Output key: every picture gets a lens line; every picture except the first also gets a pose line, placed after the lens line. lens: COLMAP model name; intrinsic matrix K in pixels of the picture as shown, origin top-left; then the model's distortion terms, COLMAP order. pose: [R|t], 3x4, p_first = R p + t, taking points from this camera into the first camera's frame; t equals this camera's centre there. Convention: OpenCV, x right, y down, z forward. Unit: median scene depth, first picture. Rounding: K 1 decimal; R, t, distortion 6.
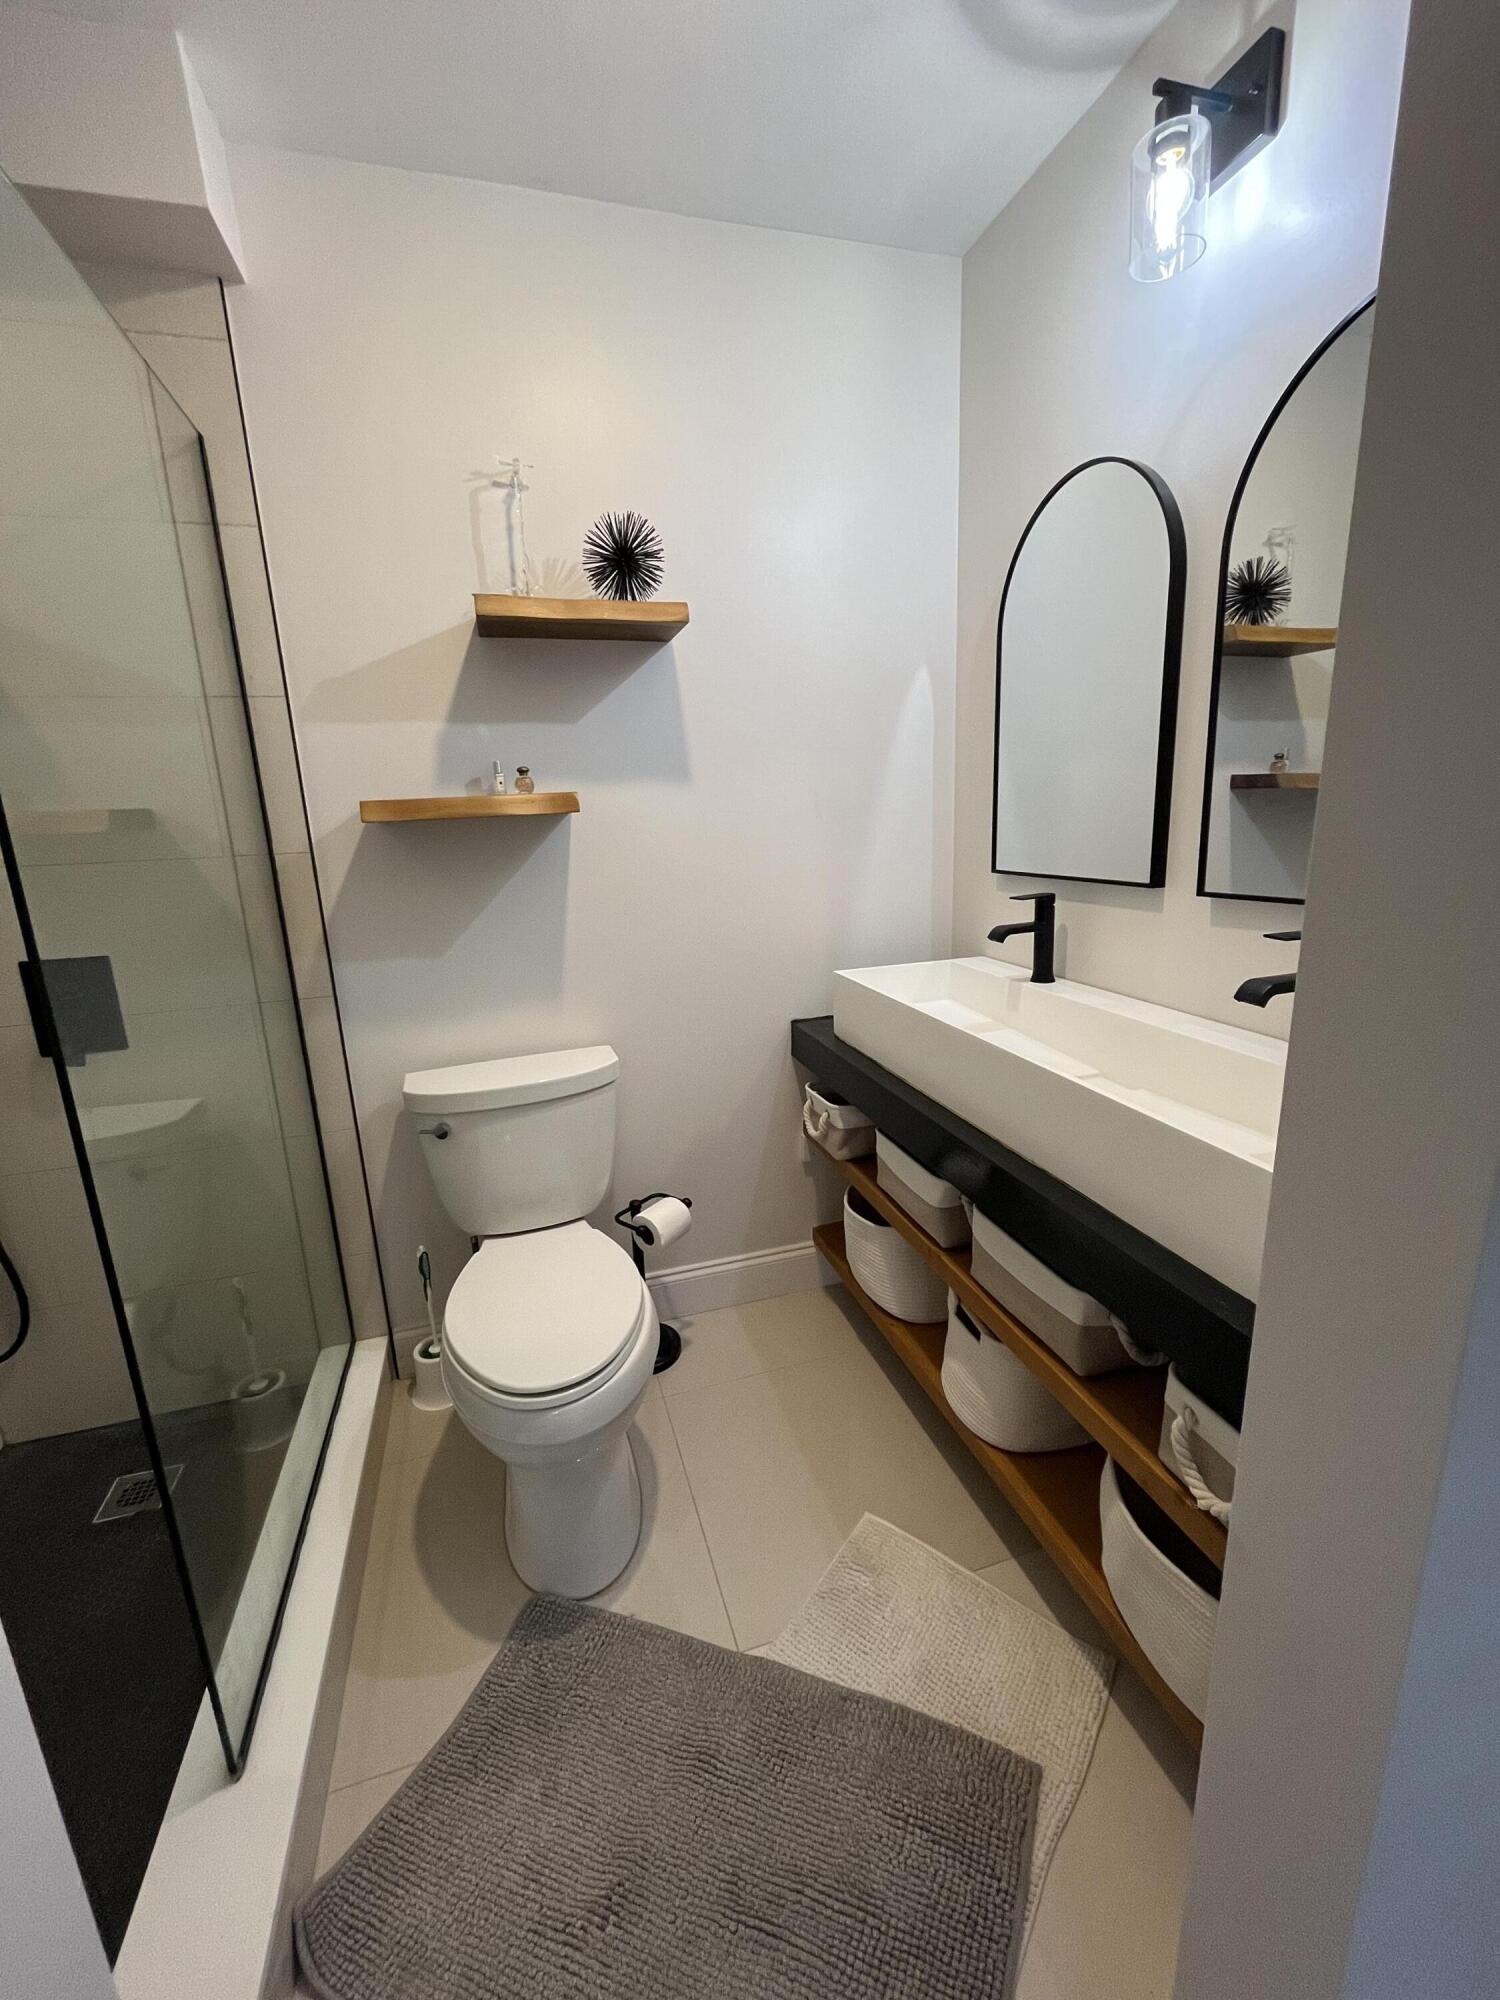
lens RADIAL K [[813.4, 0, 748.2], [0, 813.4, 1001.9], [0, 0, 1]] dist [-0.002640, -0.000255]
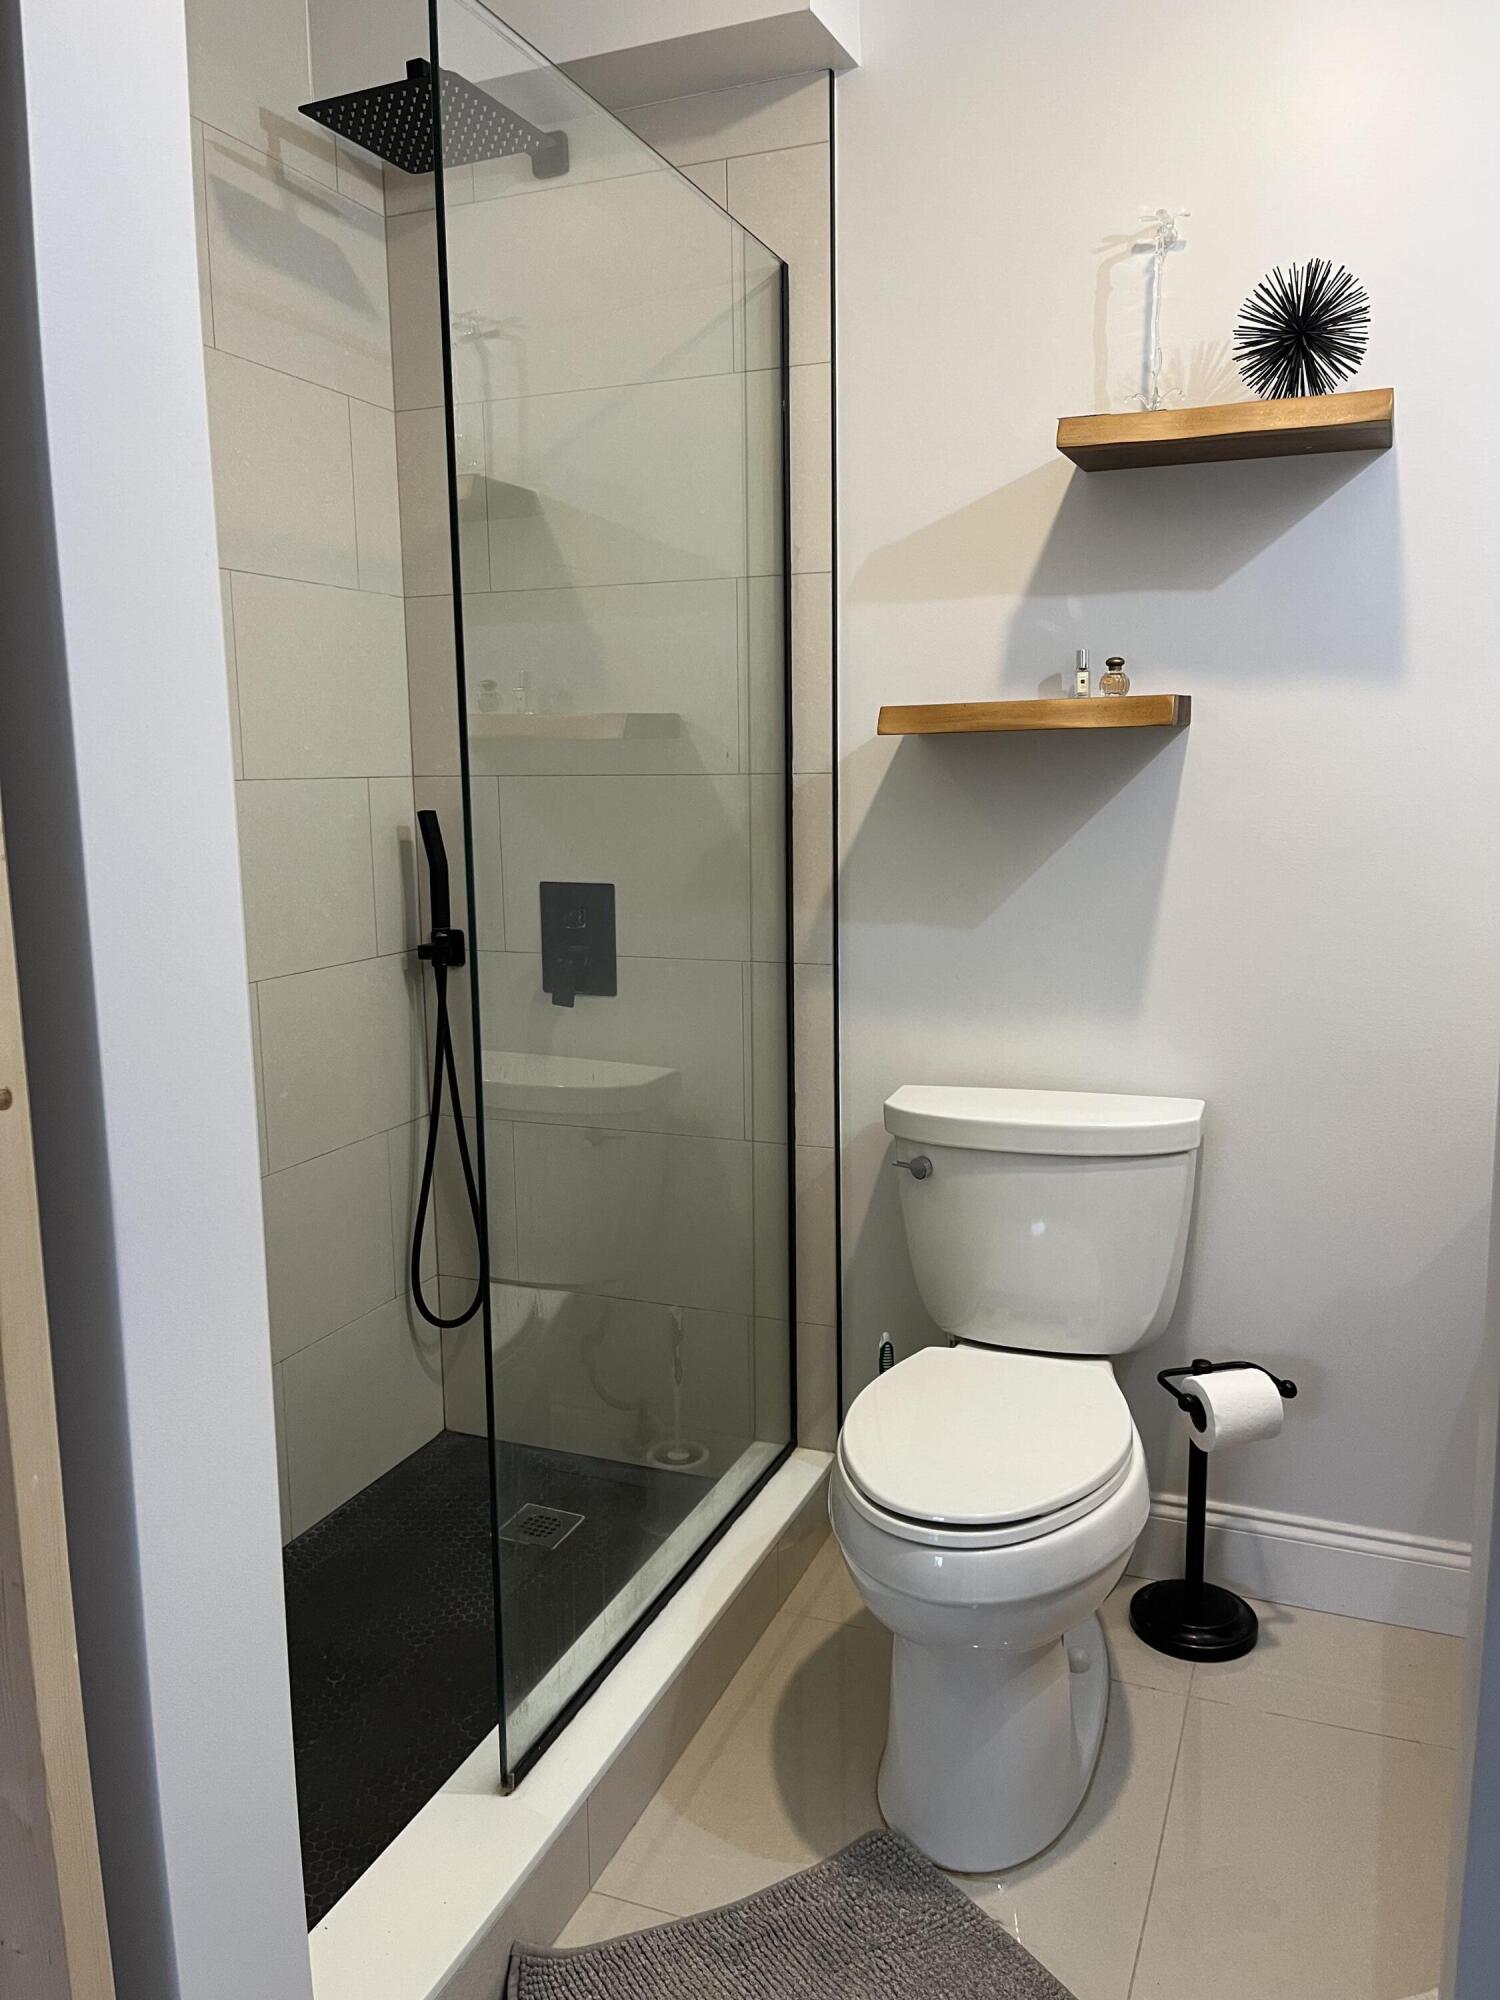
lens RADIAL K [[1544.8, 0, 750.6], [0, 1544.8, 999.4], [0, 0, 1]] dist [0.029014, -0.021471]
pose [[0.774186, 0.127036, -0.620079, 0.325215], [-0.161376, 0.986893, 0.000704, 0.037154], [0.612041, 0.099521, 0.784539, -0.160596]]
